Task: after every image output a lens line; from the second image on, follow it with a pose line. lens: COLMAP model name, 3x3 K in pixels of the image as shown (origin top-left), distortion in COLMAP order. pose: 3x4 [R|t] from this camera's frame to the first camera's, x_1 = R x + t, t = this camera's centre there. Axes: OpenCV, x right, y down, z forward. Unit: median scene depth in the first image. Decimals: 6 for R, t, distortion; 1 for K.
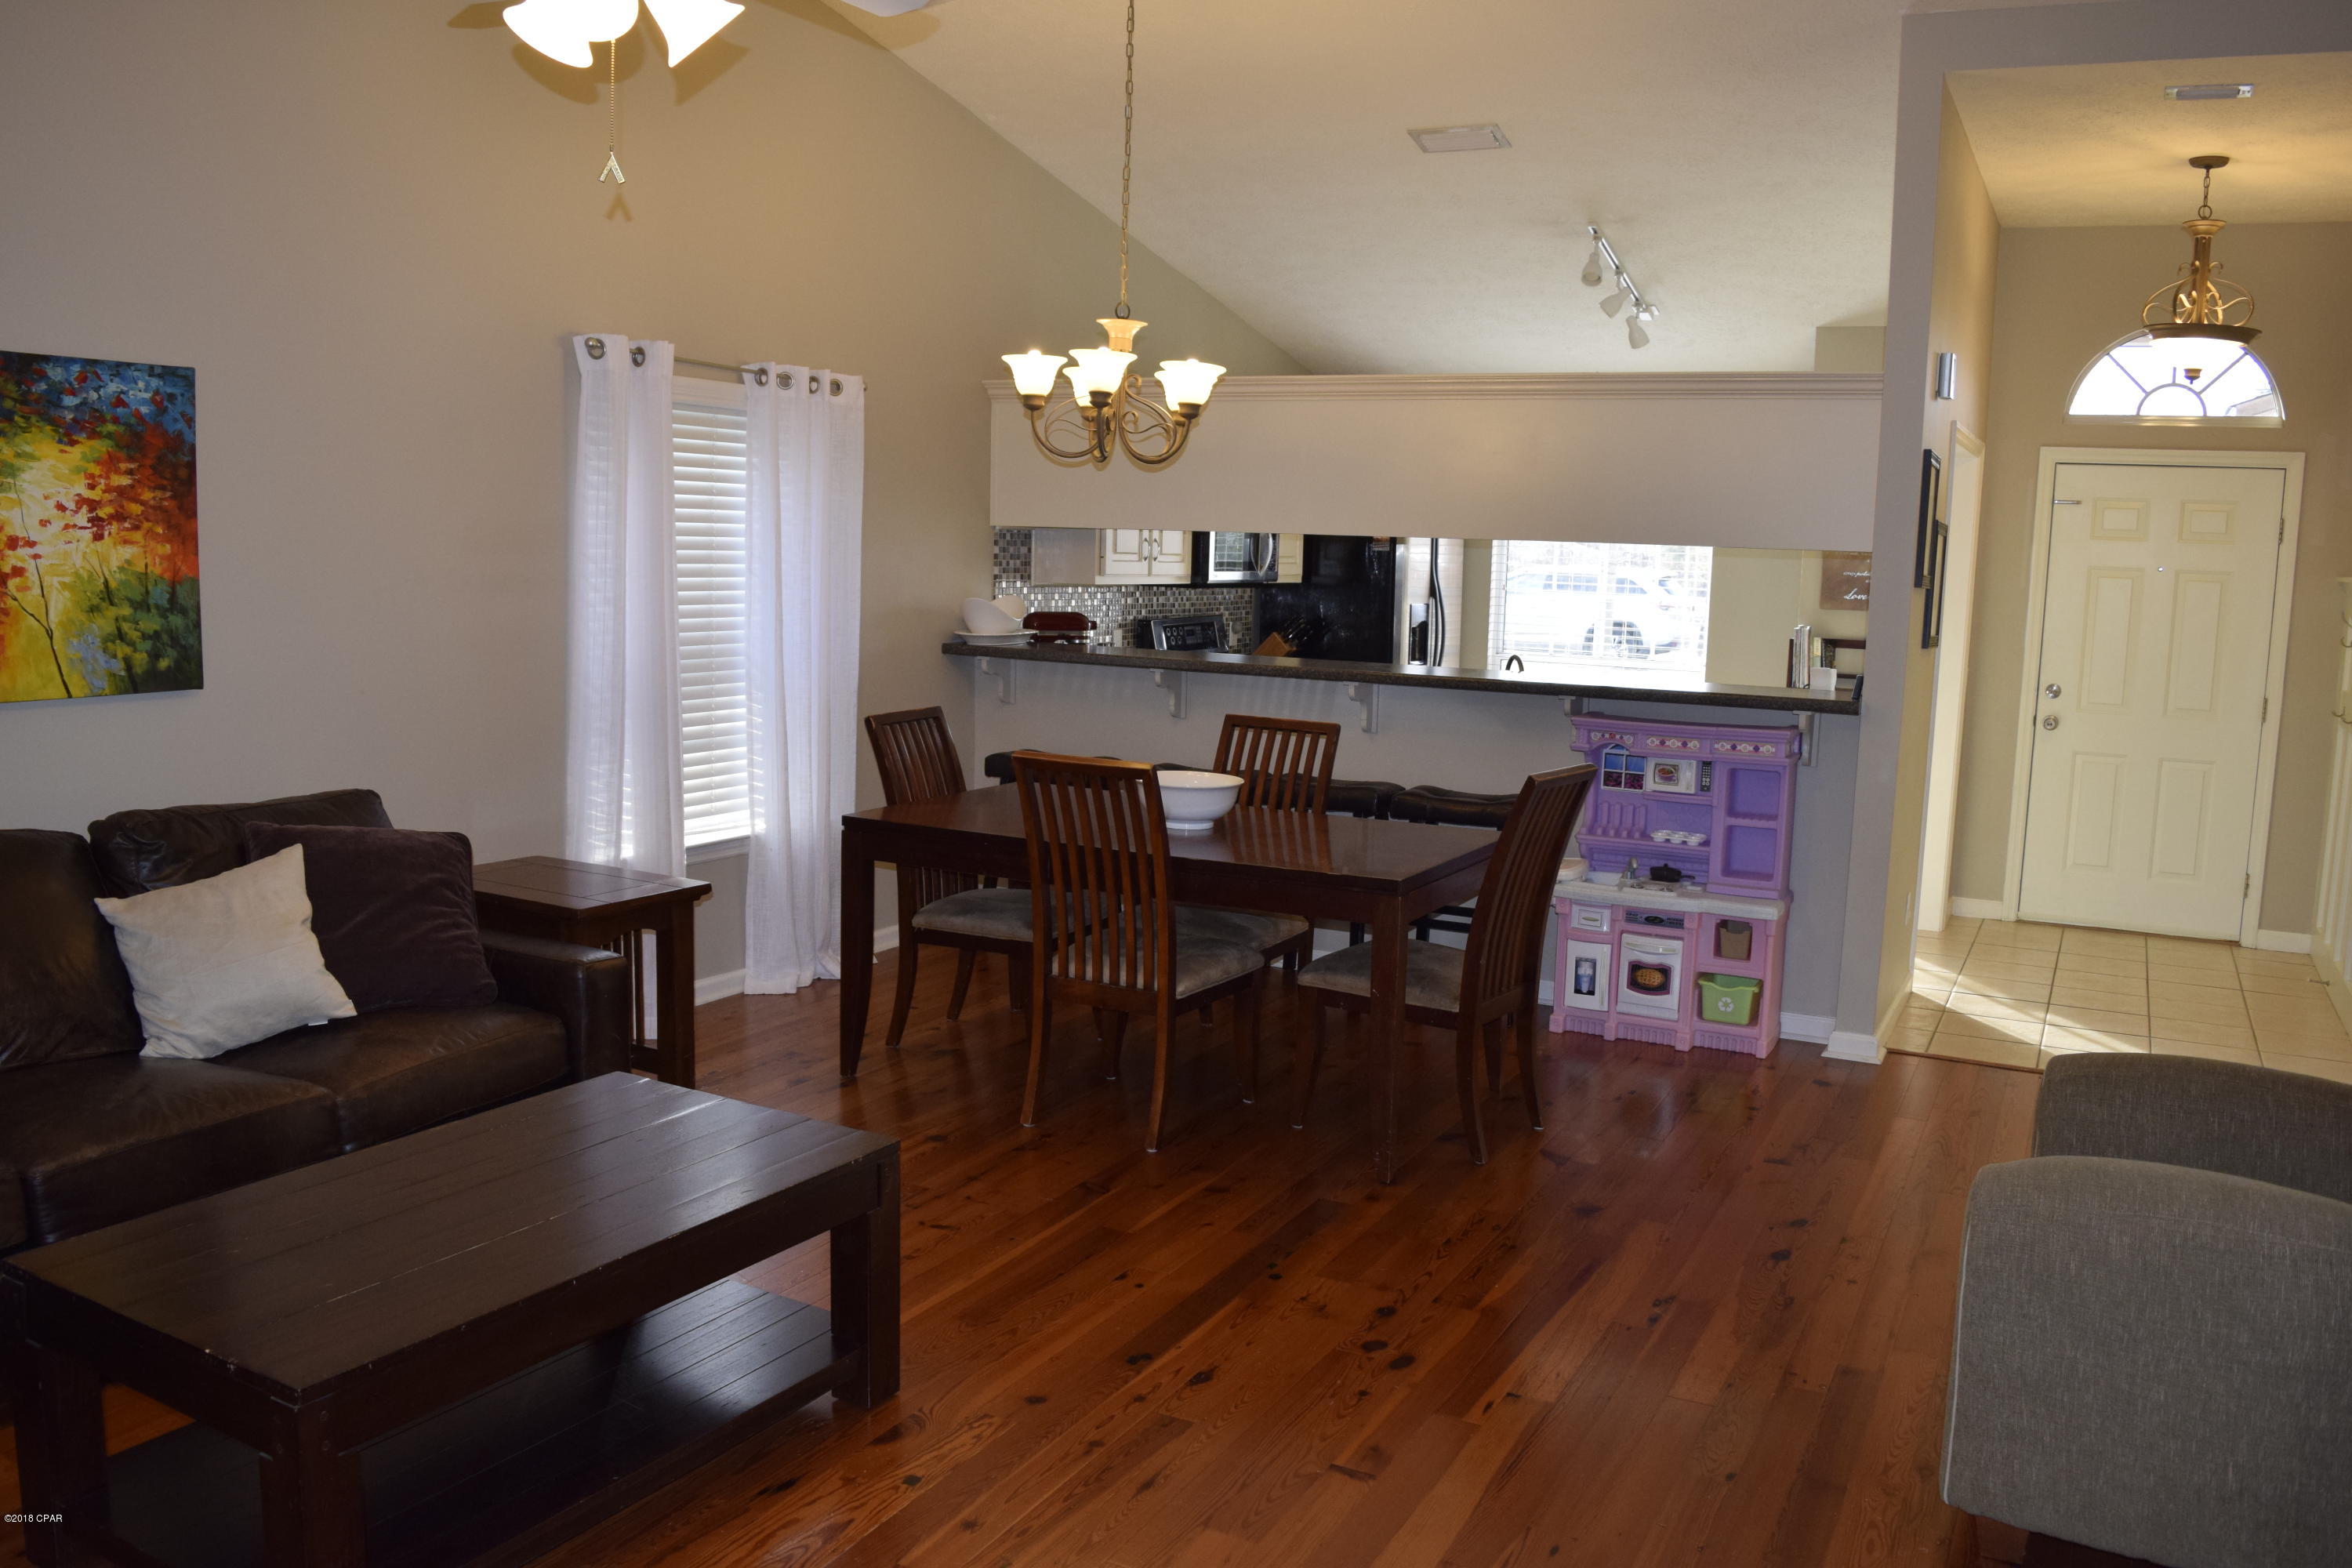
lens RADIAL K [[1786.4, 0, 1176.0], [0, 1786.4, 784.0], [0, 0, 1]] dist [-0.052049, 0.001045]
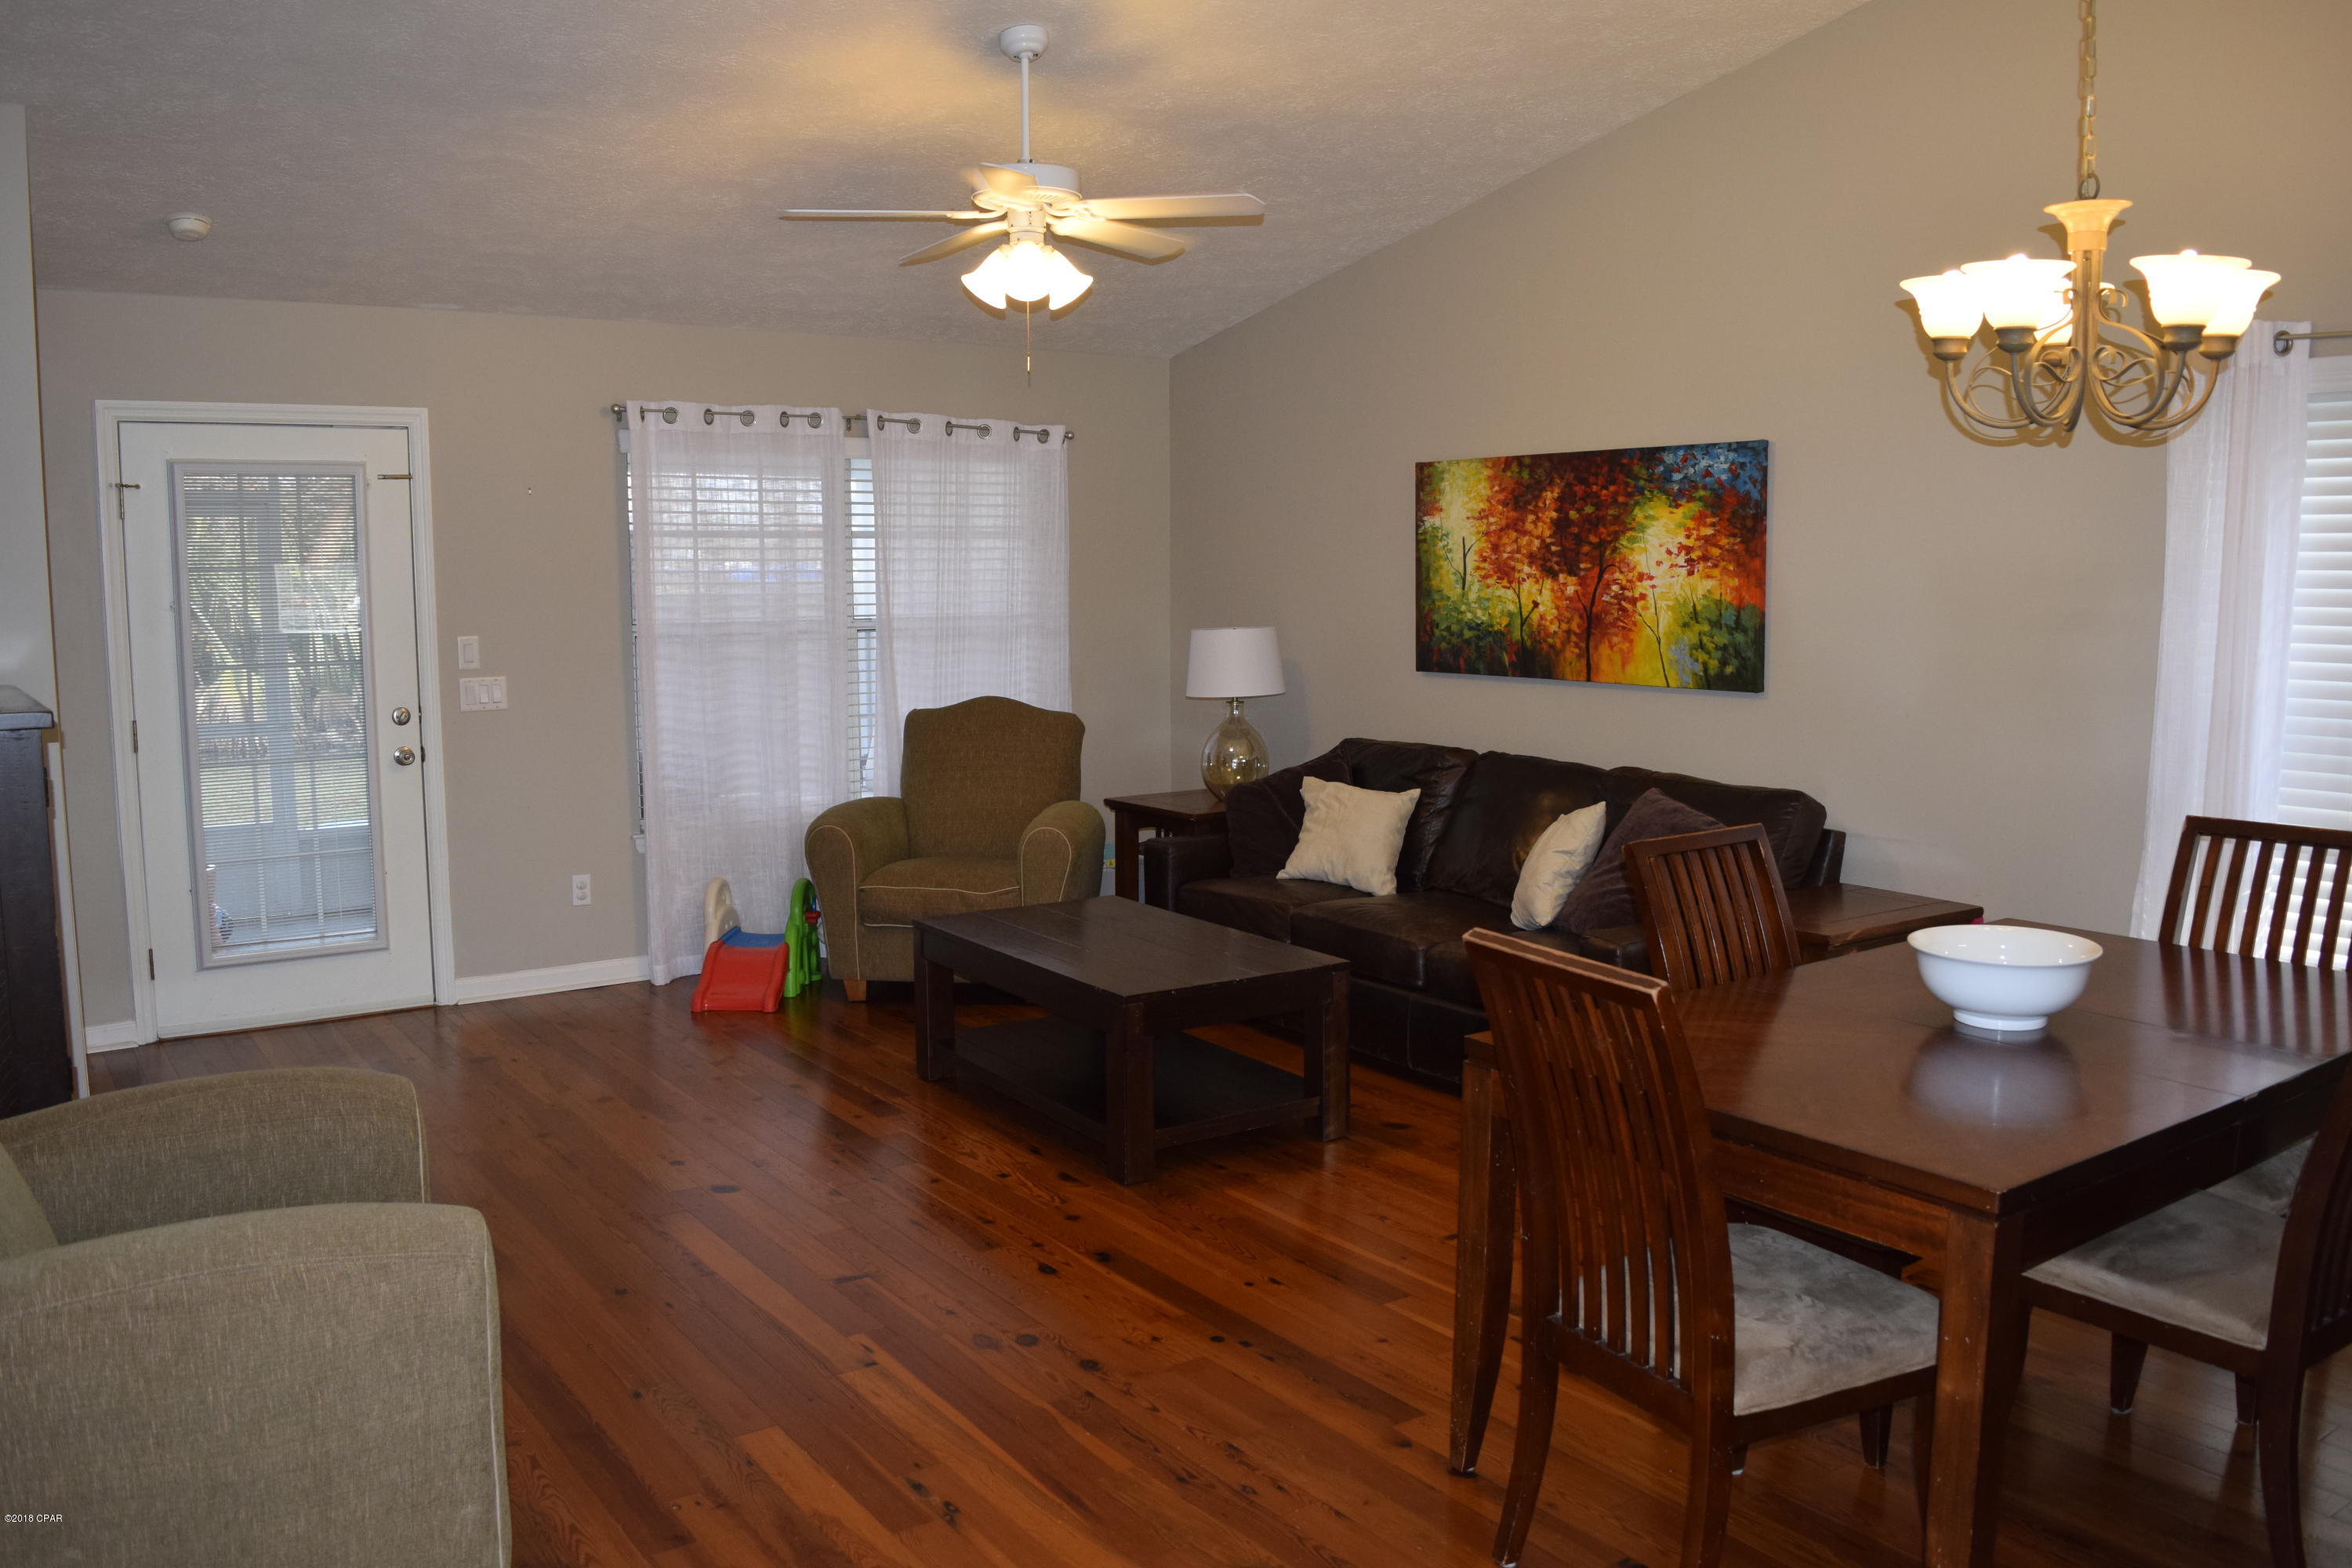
lens RADIAL K [[1902.1, 0, 1247.8], [0, 1902.1, 787.5], [0, 0, 1]] dist [-0.066276, -0.000607]
pose [[-0.422883, 0.073598, -0.903191, 0.885886], [-0.138078, 0.979825, 0.144492, -0.142338], [0.895603, 0.185814, -0.404189, 1.316245]]
